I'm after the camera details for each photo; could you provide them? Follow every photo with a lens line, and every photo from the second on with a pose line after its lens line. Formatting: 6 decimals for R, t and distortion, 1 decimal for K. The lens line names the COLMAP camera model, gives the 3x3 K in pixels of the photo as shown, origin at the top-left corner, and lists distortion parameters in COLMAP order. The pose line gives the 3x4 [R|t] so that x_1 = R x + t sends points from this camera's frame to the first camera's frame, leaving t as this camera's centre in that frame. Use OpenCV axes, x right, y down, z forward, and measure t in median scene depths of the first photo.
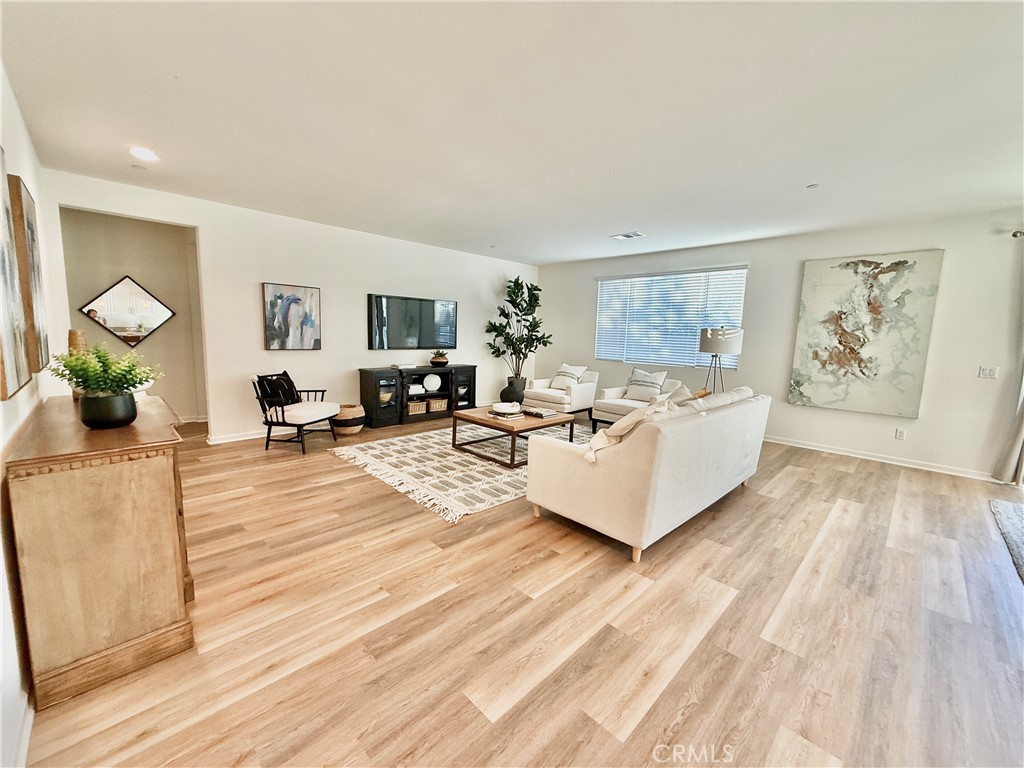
lens RADIAL K [[410.2, 0, 505.6], [0, 410.2, 383.4], [0, 0, 1]] dist [0.002655, -0.001177]
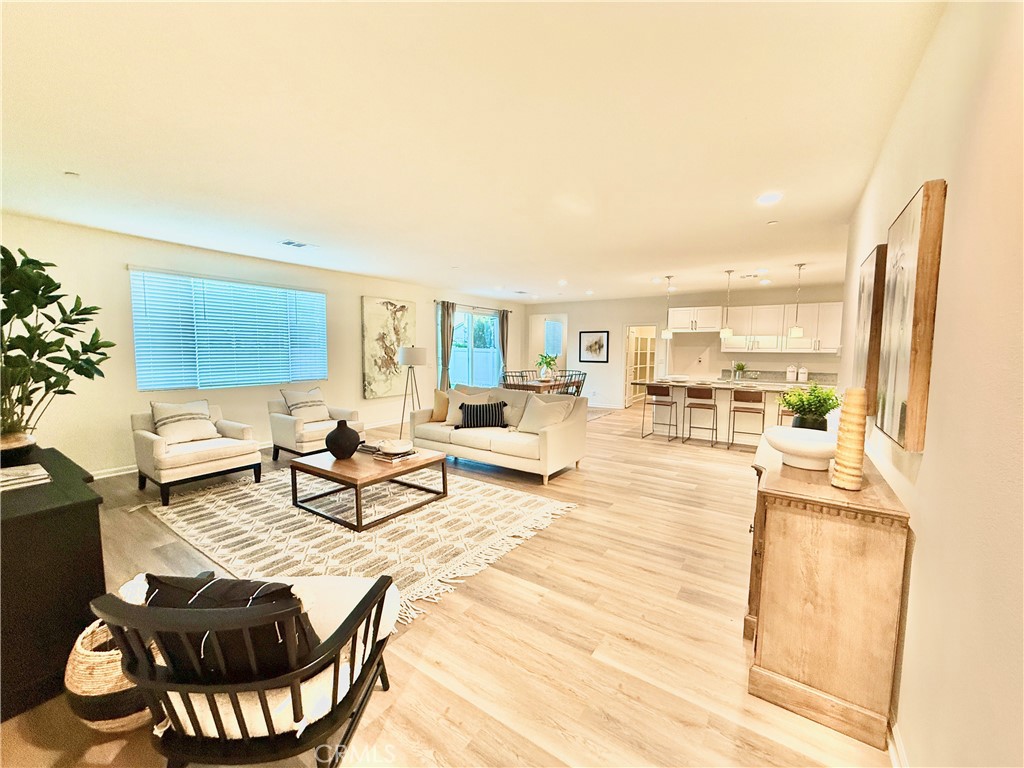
lens RADIAL K [[410.2, 0, 513.8], [0, 410.2, 384.7], [0, 0, 1]] dist [0.002655, -0.001177]
pose [[-0.199562, -0.114867, 0.973129, -0.839592], [0.108727, 0.984377, 0.138492, -0.153357], [-0.973834, 0.133443, -0.183955, 0.883860]]
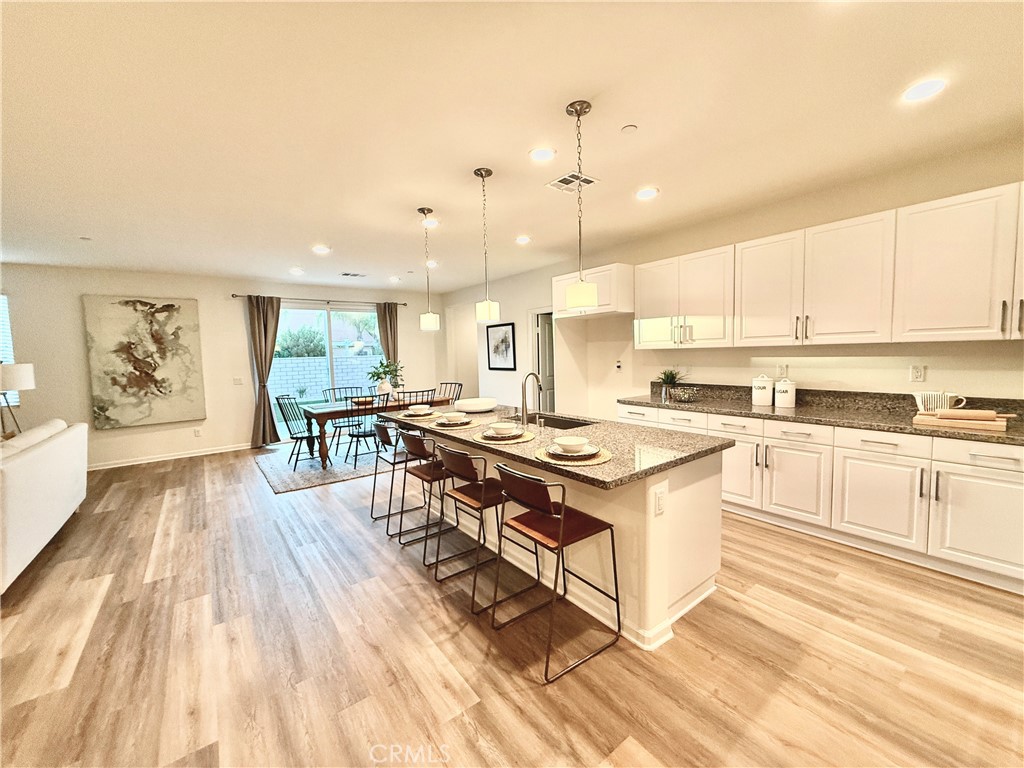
lens RADIAL K [[410.2, 0, 514.5], [0, 410.2, 379.3], [0, 0, 1]] dist [0.002655, -0.001177]
pose [[0.118767, -0.099754, 0.987899, -0.228338], [0.155335, 0.984557, 0.080742, 0.004296], [-0.980696, 0.143866, 0.132428, -0.222314]]
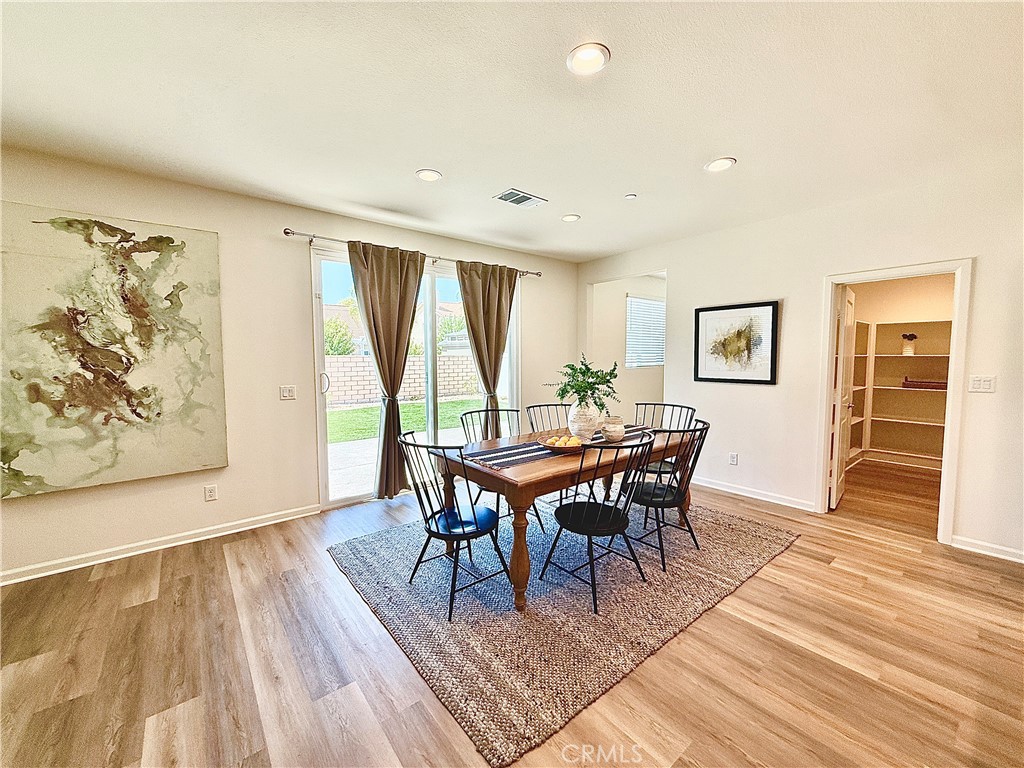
lens RADIAL K [[410.2, 0, 515.4], [0, 410.2, 379.9], [0, 0, 1]] dist [0.002655, -0.001177]
pose [[0.092813, -0.089989, 0.991609, 0.343680], [0.129581, 0.988529, 0.077580, -0.052400], [-0.987215, 0.121294, 0.103409, 0.402264]]
